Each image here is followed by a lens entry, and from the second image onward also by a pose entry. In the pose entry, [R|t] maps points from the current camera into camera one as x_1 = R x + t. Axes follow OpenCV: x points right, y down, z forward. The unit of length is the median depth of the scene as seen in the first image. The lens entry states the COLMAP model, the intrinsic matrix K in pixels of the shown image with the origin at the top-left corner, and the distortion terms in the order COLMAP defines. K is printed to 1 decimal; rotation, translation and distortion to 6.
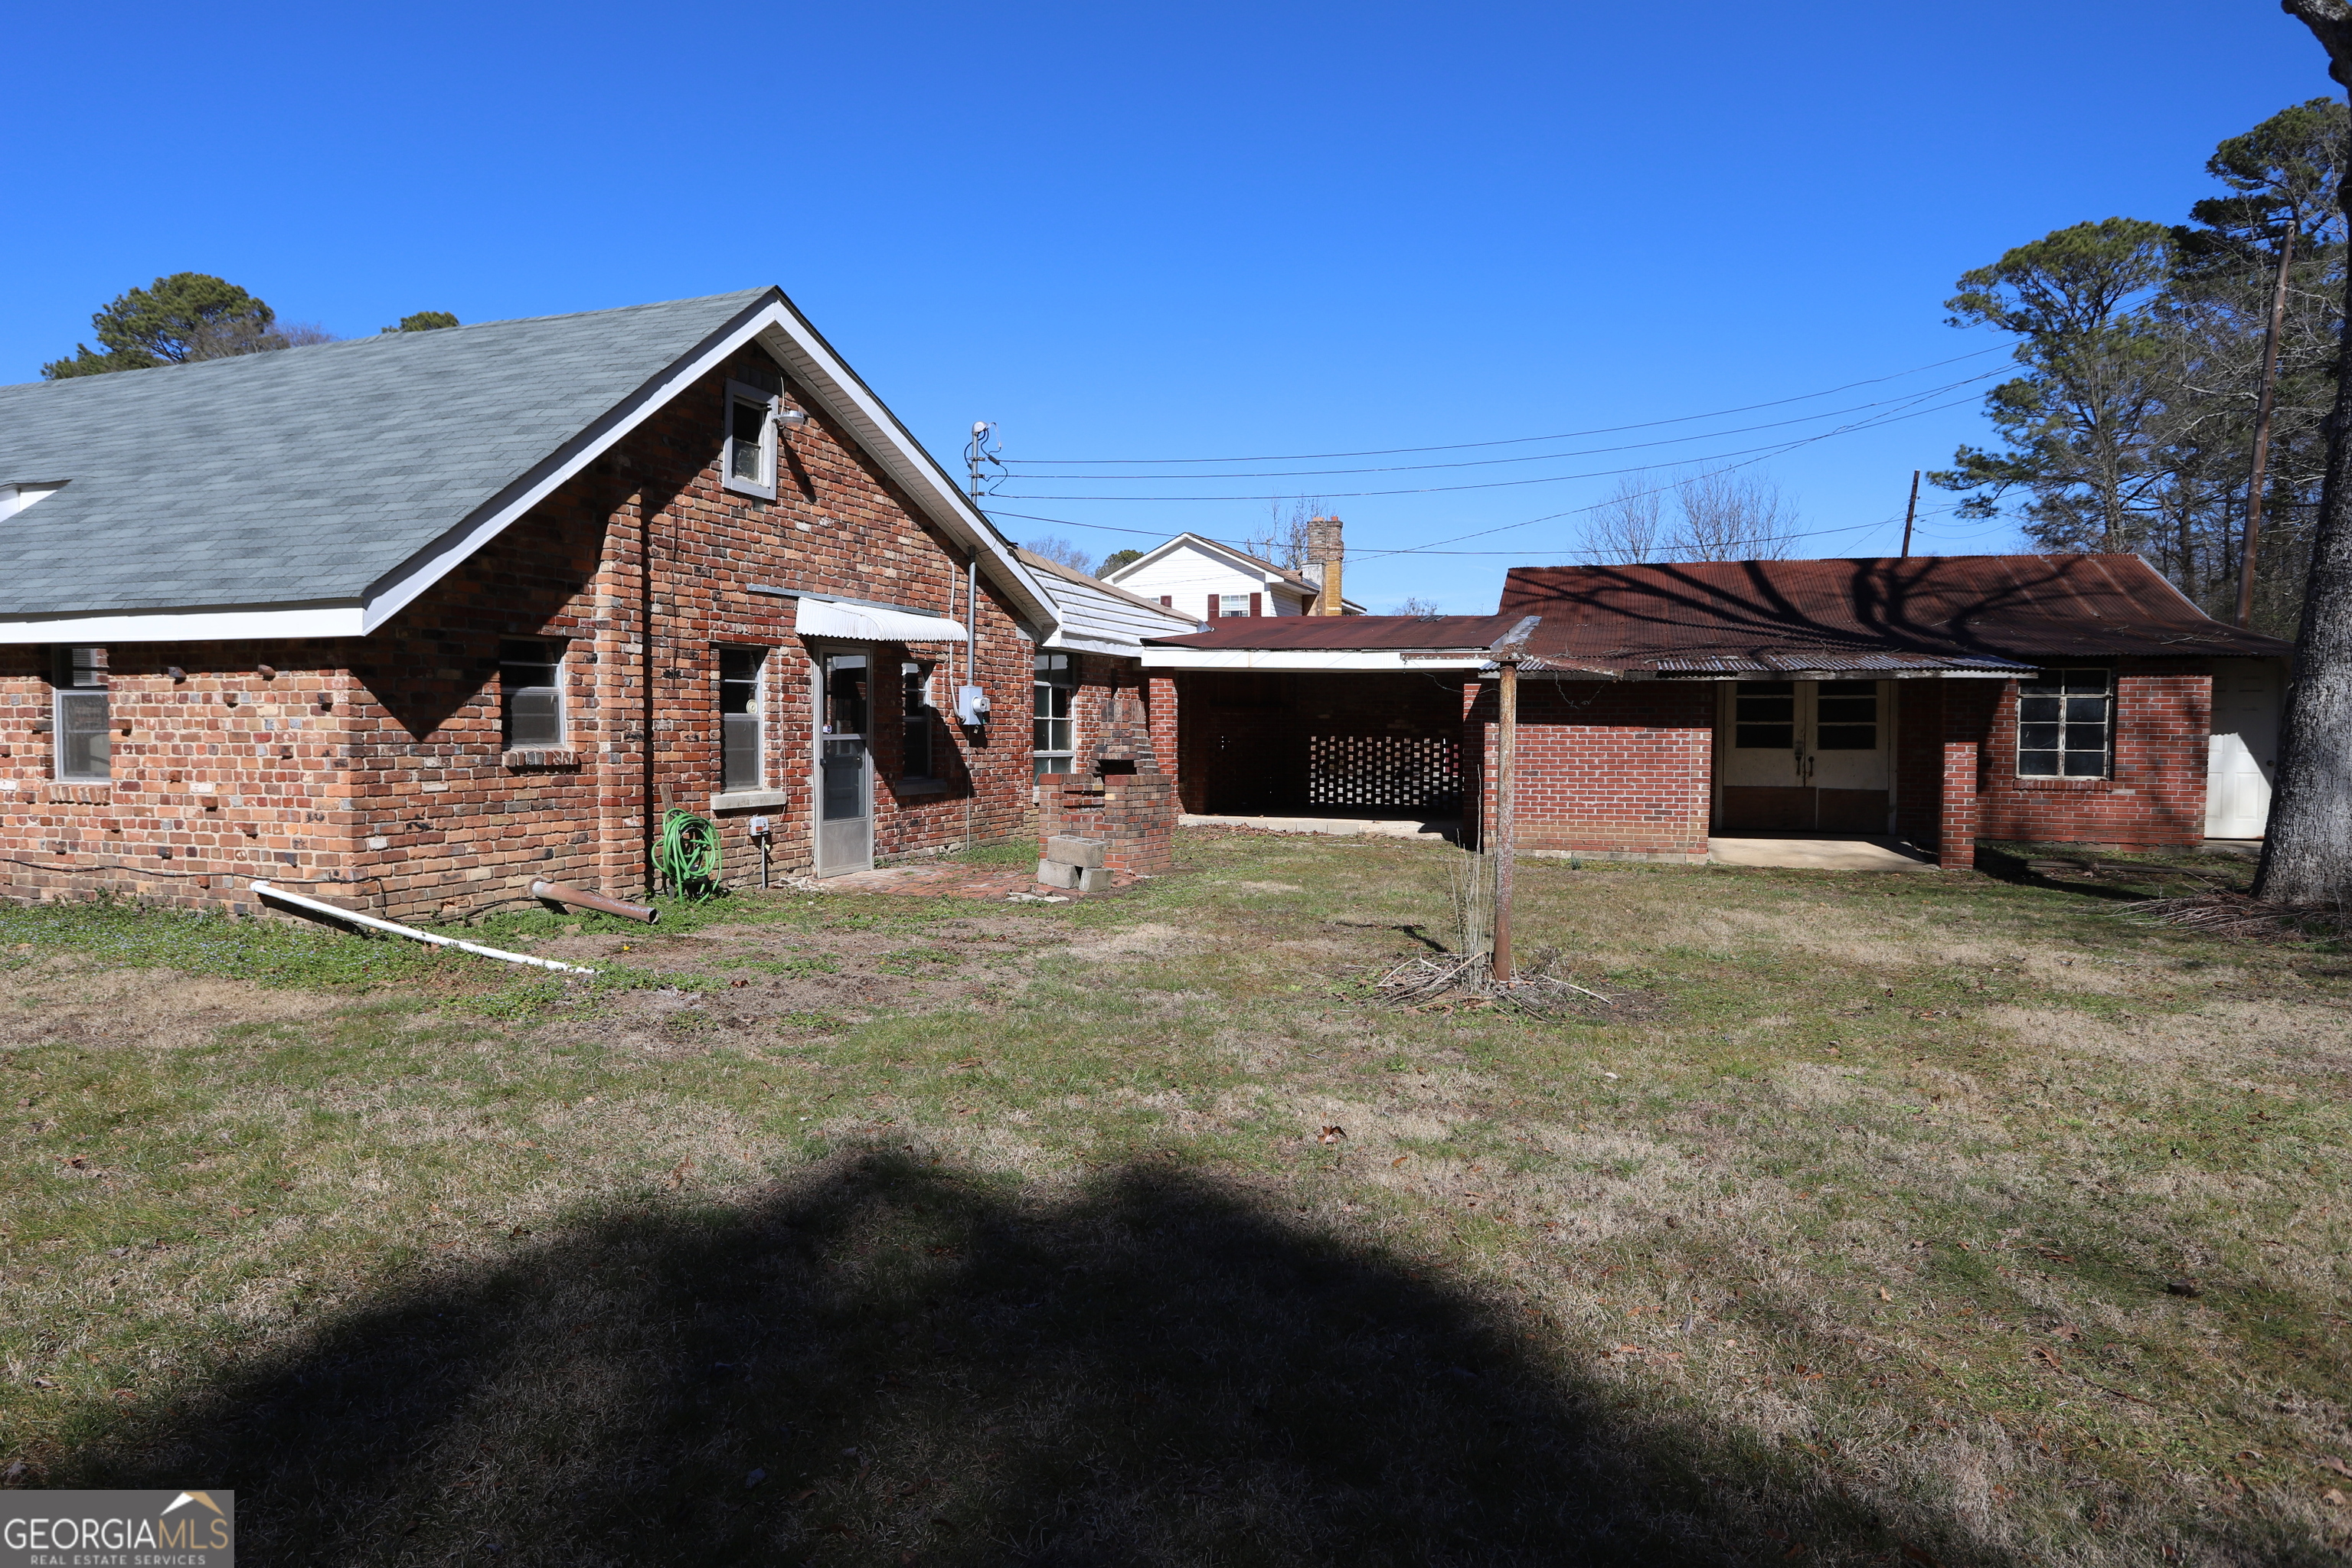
lens RADIAL K [[1472.2, 0, 1176.0], [0, 1472.2, 784.0], [0, 0, 1]] dist [-0.032678, 0.003233]
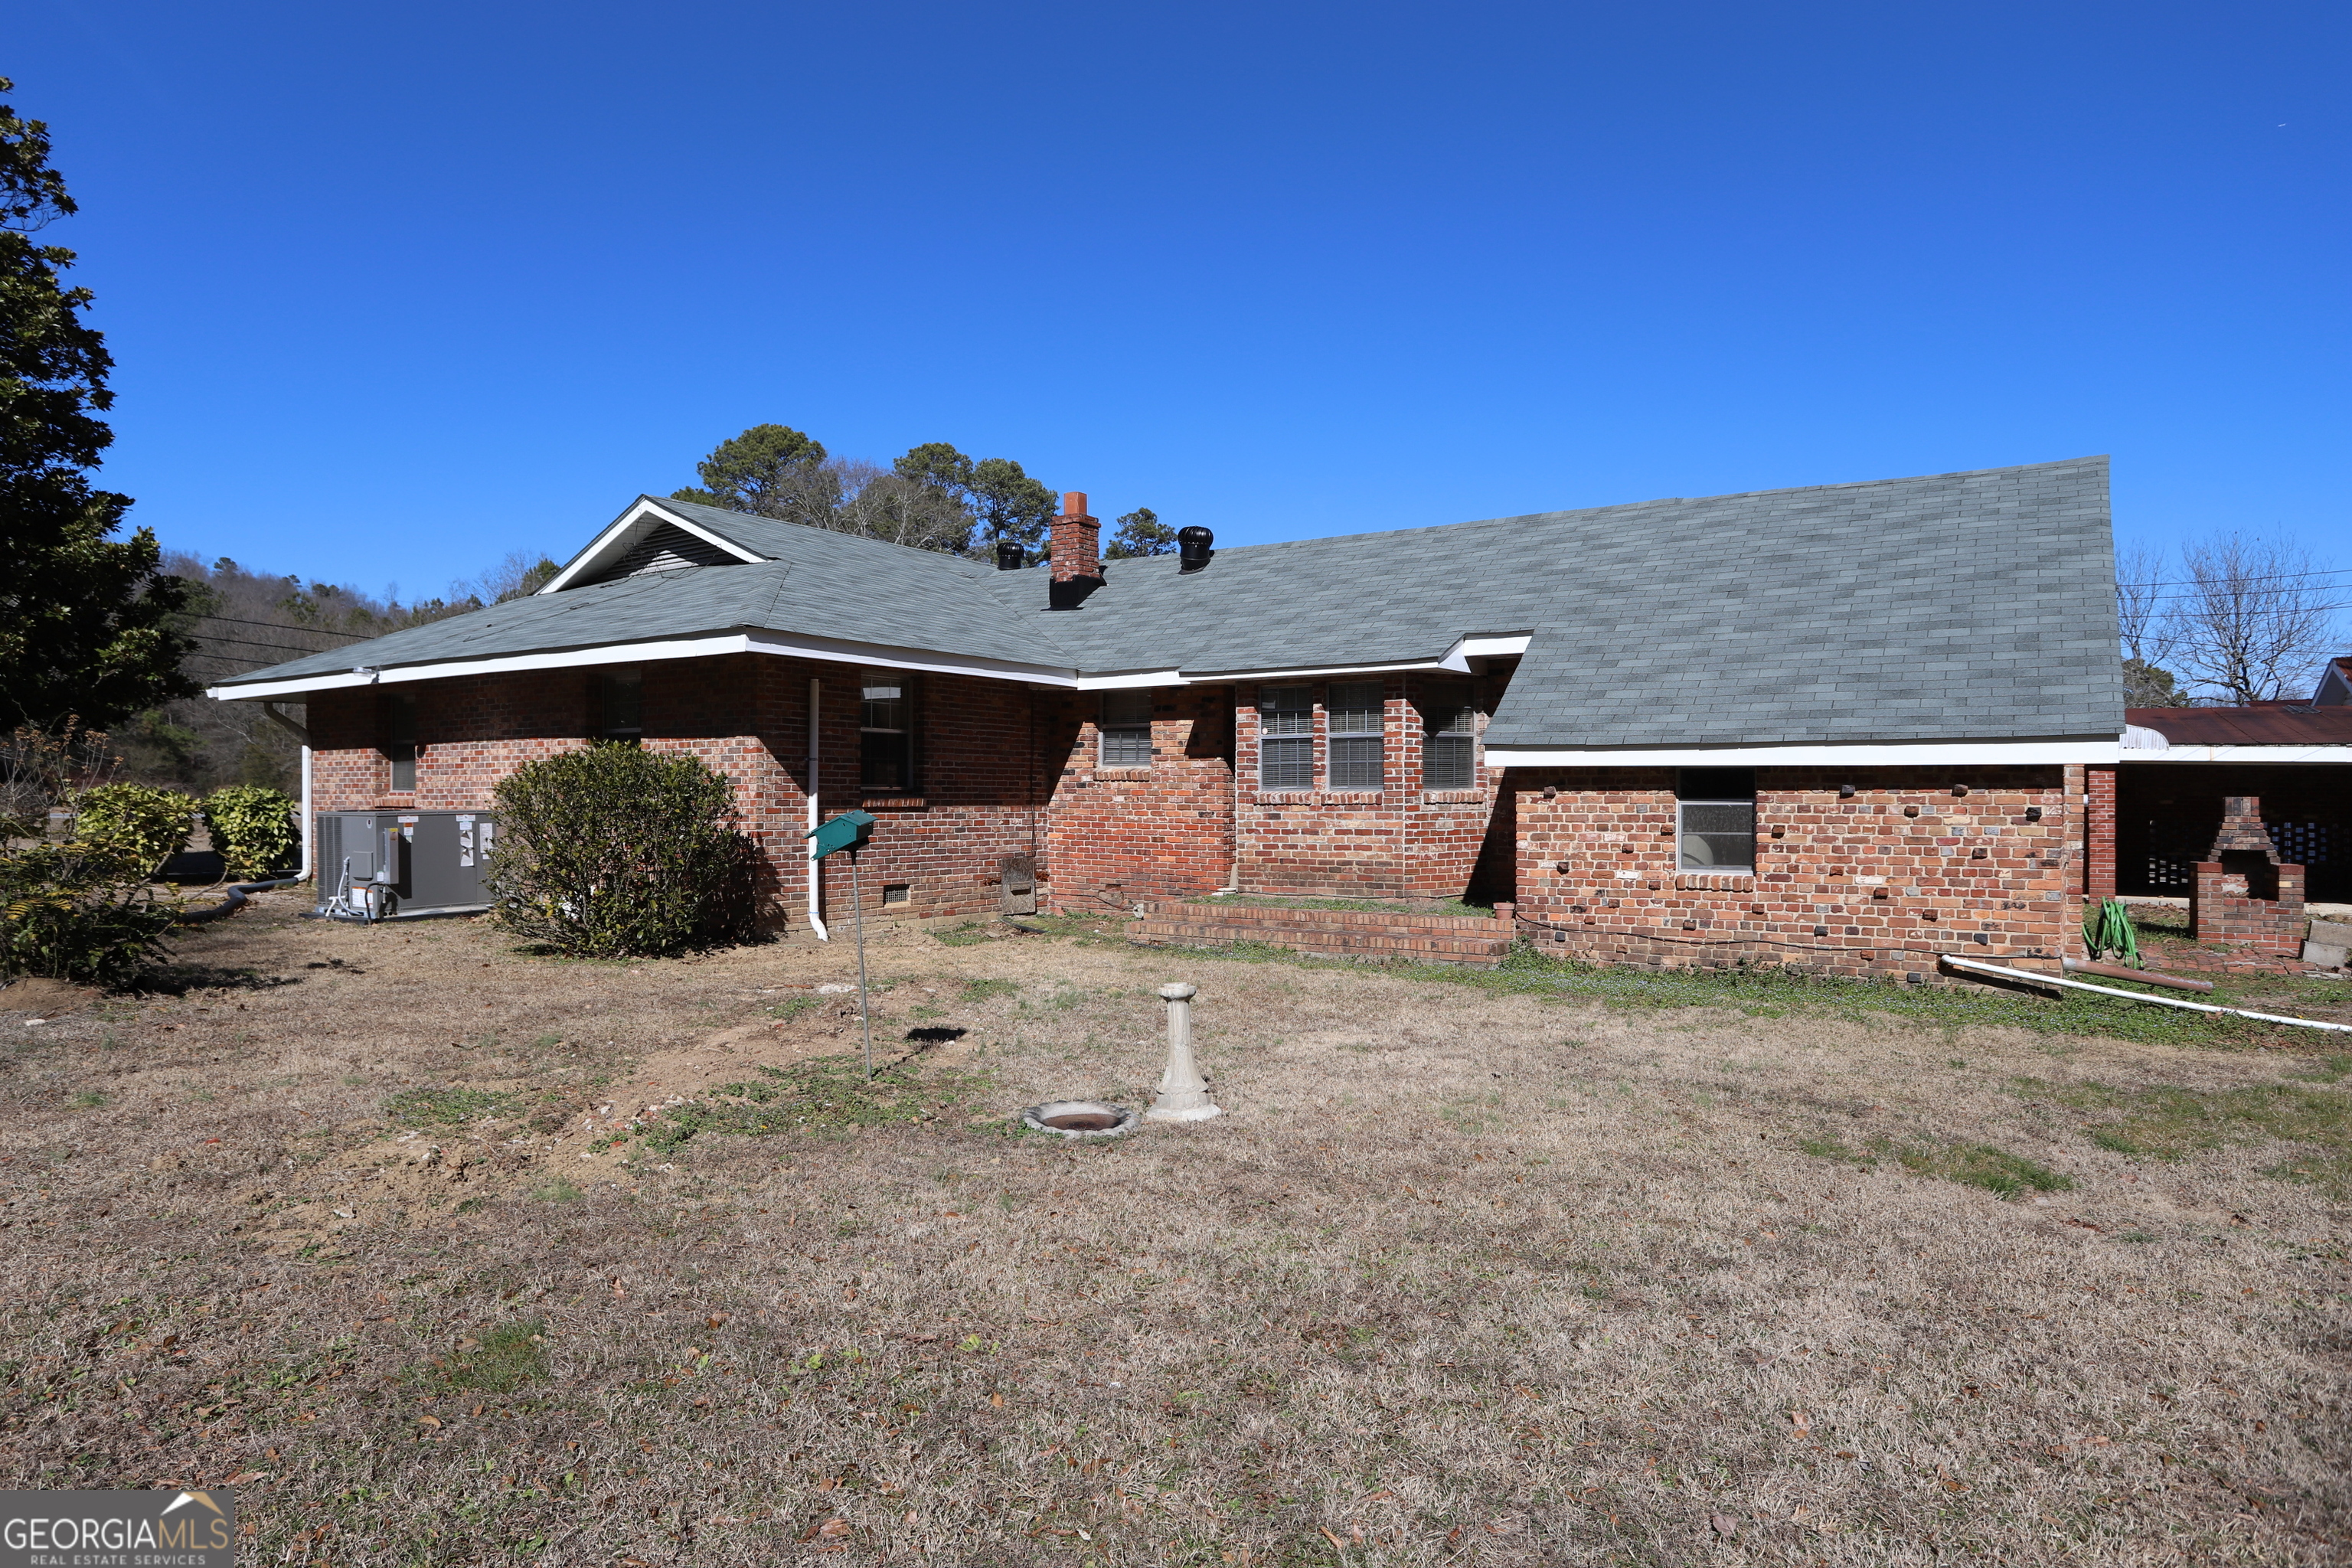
lens RADIAL K [[1383.4, 0, 1176.0], [0, 1383.4, 784.0], [0, 0, 1]] dist [-0.032126, -0.000004]
pose [[0.974754, -0.004153, -0.223245, -0.782335], [-0.006487, 0.998878, -0.046905, -0.016691], [0.223189, 0.047169, 0.973633, -0.237860]]
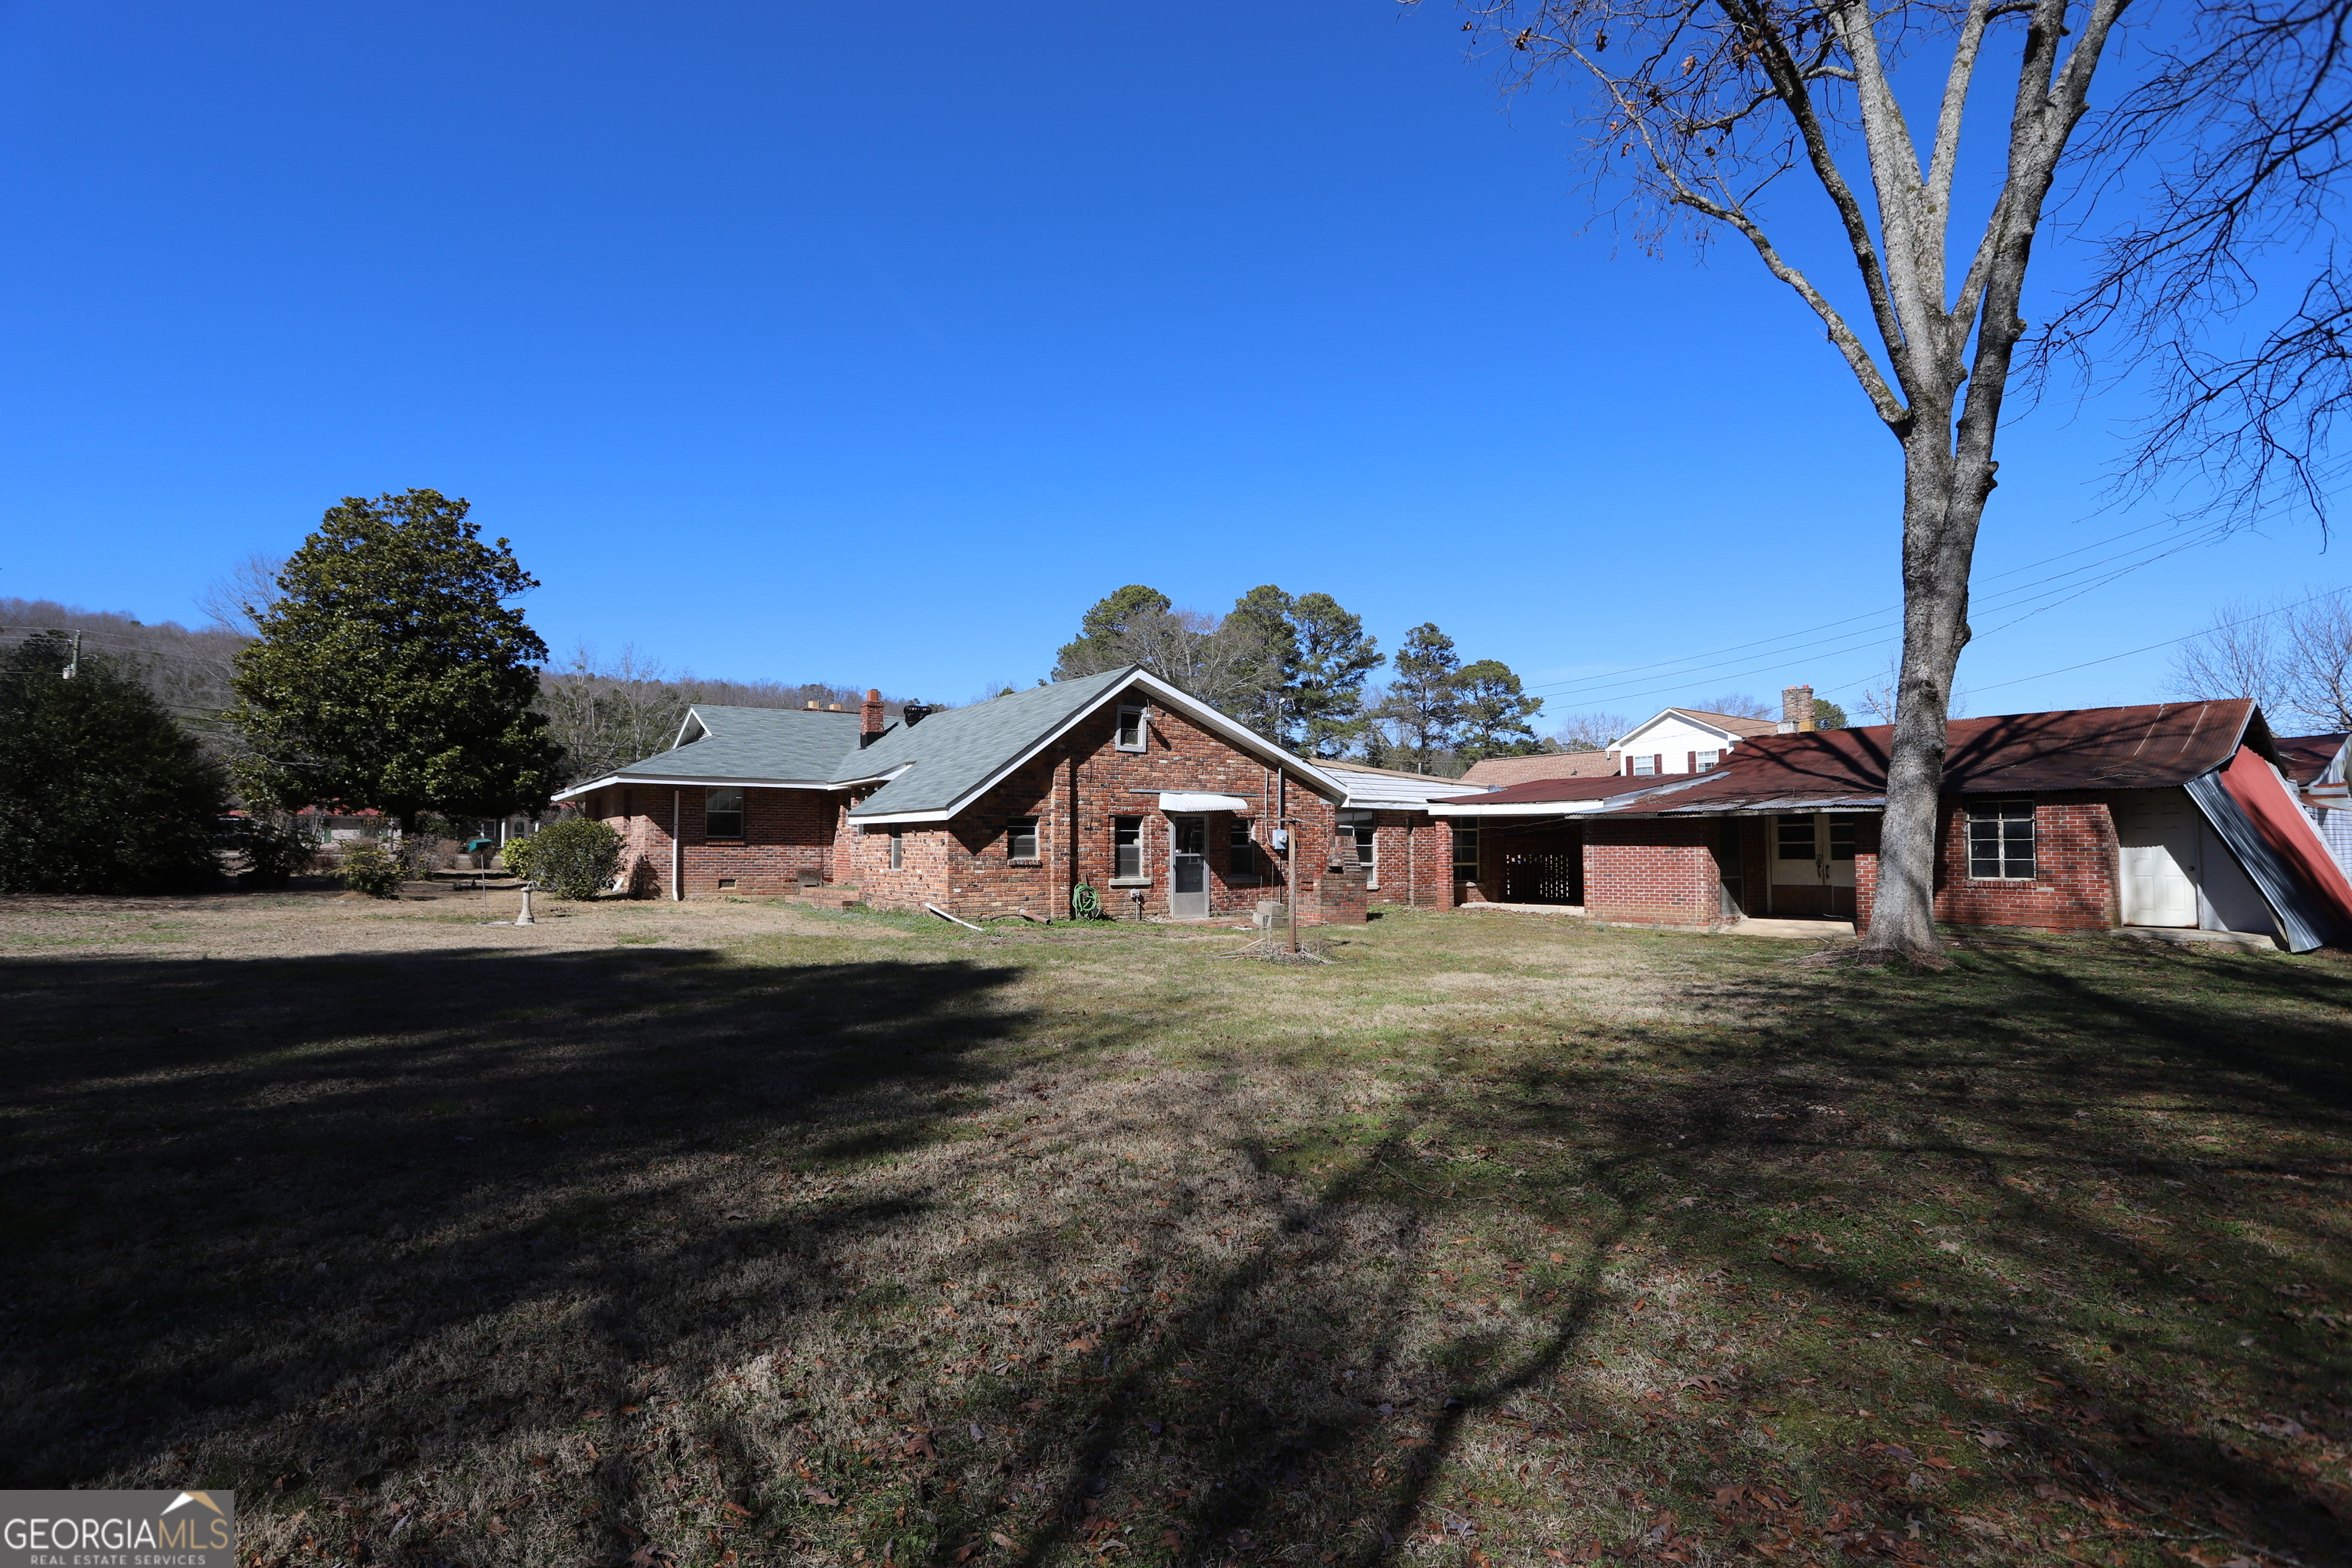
lens RADIAL K [[1150.0, 0, 1176.0], [0, 1150.0, 784.0], [0, 0, 1]] dist [-0.081001, 0.037045]
pose [[0.831772, -0.038695, -0.553767, 0.854961], [-0.016434, 0.995414, -0.094239, 0.029485], [0.554874, 0.087486, 0.827322, -0.521703]]
